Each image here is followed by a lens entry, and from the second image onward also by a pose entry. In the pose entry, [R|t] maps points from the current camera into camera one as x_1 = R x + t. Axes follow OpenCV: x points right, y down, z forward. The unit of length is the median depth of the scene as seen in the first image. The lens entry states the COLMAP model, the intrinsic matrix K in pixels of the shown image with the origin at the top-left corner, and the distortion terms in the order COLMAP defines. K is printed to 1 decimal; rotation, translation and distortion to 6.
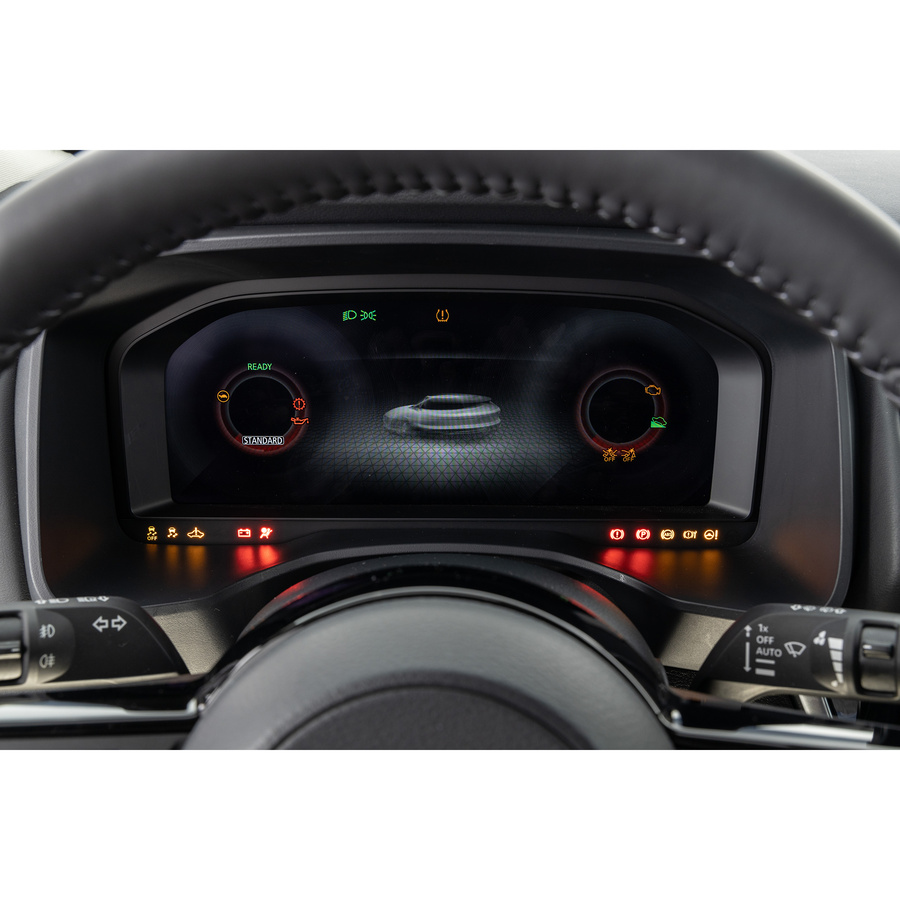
lens RADIAL K [[985.7, 0, 450.0], [0, 985.7, 450.0], [0, 0, 1]] dist [-0.015919, -0.001909]
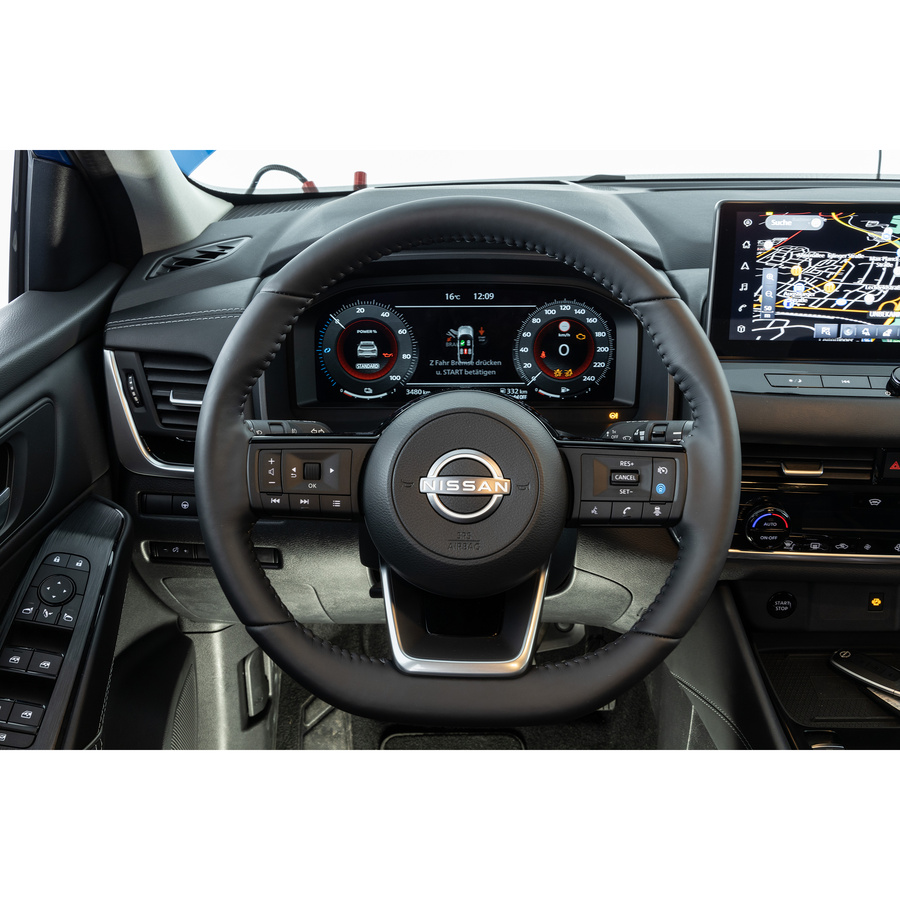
lens RADIAL K [[985.7, 0, 450.0], [0, 985.7, 450.0], [0, 0, 1]] dist [-0.015919, -0.001909]
pose [[0.999870, -0.008008, -0.013987, -0.017802], [0.007906, 0.999942, -0.007313, 0.235262], [0.014044, 0.007202, 0.999875, -1.209121]]
